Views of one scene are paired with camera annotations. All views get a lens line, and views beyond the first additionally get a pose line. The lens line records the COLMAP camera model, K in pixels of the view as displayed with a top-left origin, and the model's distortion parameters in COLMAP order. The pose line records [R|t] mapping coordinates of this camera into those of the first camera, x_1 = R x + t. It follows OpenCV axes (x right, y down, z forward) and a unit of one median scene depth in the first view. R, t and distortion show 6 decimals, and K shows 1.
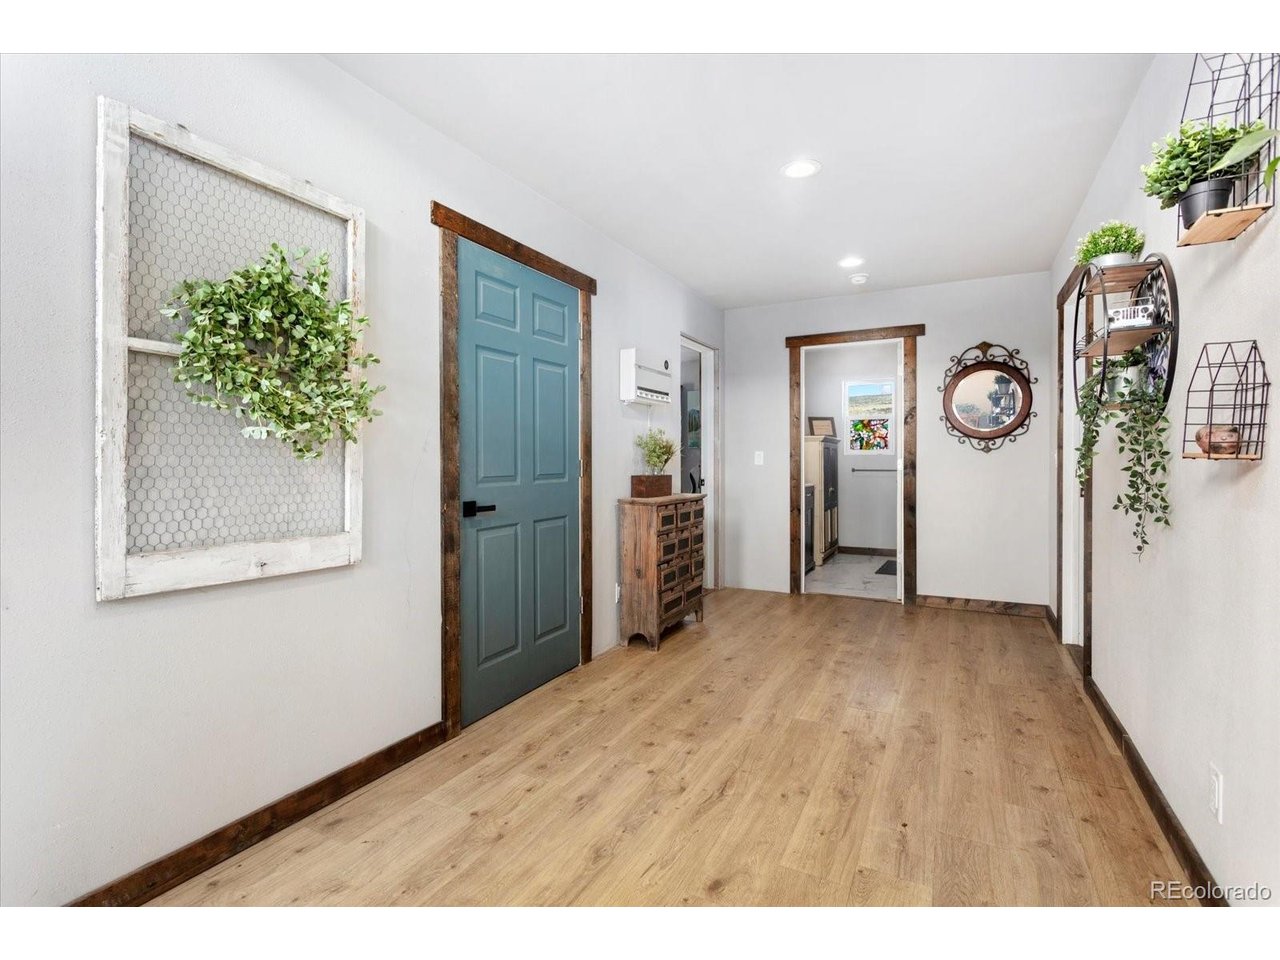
lens RADIAL K [[619.4, 0, 636.4], [0, 619.4, 473.7], [0, 0, 1]] dist [-0.008188, 0.001534]
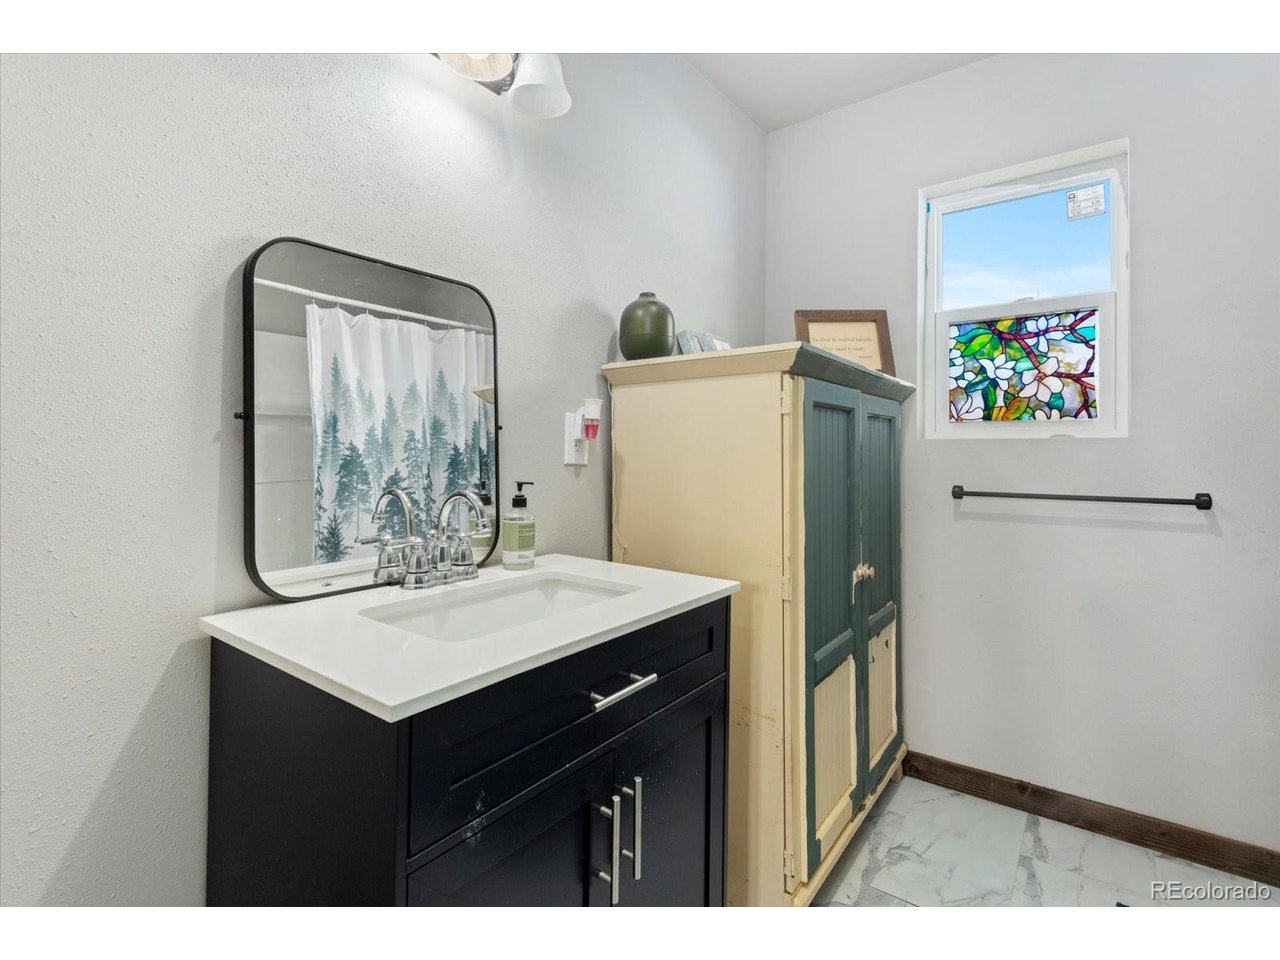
lens RADIAL K [[619.4, 0, 640.7], [0, 619.4, 466.7], [0, 0, 1]] dist [-0.008188, 0.001534]
pose [[0.987631, 0.004022, -0.156742, 0.249993], [-0.006370, 0.999875, -0.014478, -0.012724], [0.156664, 0.015297, 0.987533, 0.694927]]
